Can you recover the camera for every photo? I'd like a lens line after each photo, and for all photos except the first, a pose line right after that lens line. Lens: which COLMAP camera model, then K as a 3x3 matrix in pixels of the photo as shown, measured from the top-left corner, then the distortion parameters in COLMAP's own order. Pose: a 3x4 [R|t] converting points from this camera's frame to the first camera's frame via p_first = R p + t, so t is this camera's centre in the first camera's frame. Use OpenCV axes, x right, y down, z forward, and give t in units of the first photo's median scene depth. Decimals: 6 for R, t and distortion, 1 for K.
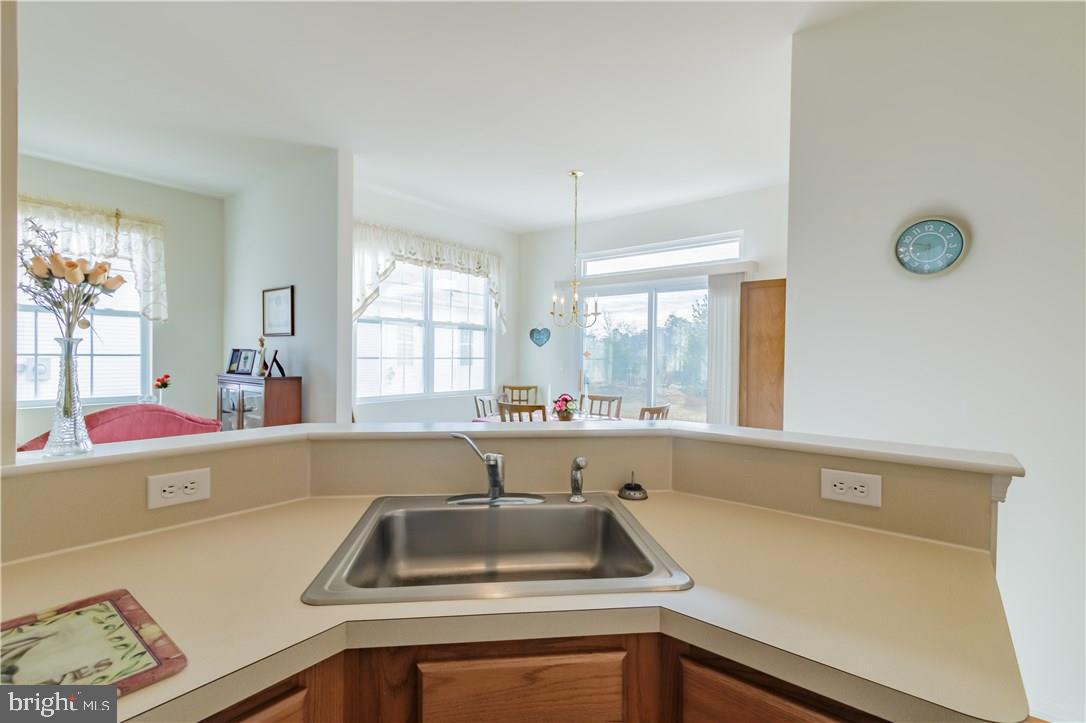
lens RADIAL K [[499.7, 0, 512.6], [0, 499.7, 359.4], [0, 0, 1]] dist [0.000209, -0.002589]
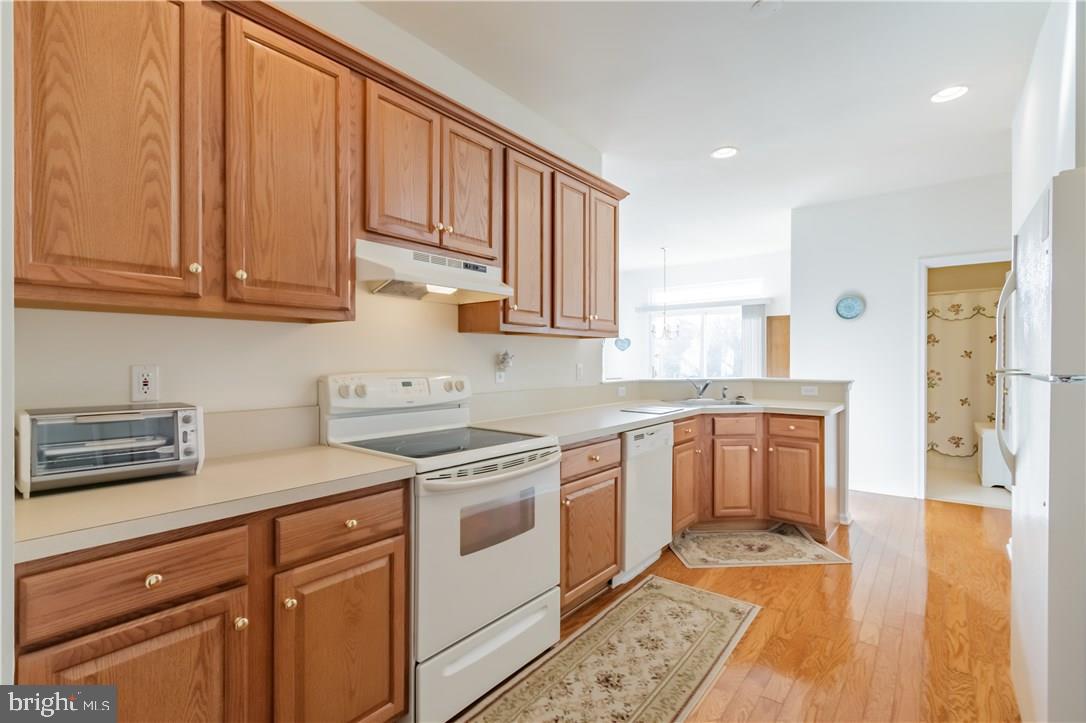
lens RADIAL K [[499.7, 0, 512.9], [0, 499.7, 367.2], [0, 0, 1]] dist [0.000209, -0.002589]
pose [[0.999851, -0.015880, -0.006840, -0.353576], [0.015910, 0.999864, 0.004368, 0.013014], [0.006769, -0.004476, 0.999967, -0.646954]]
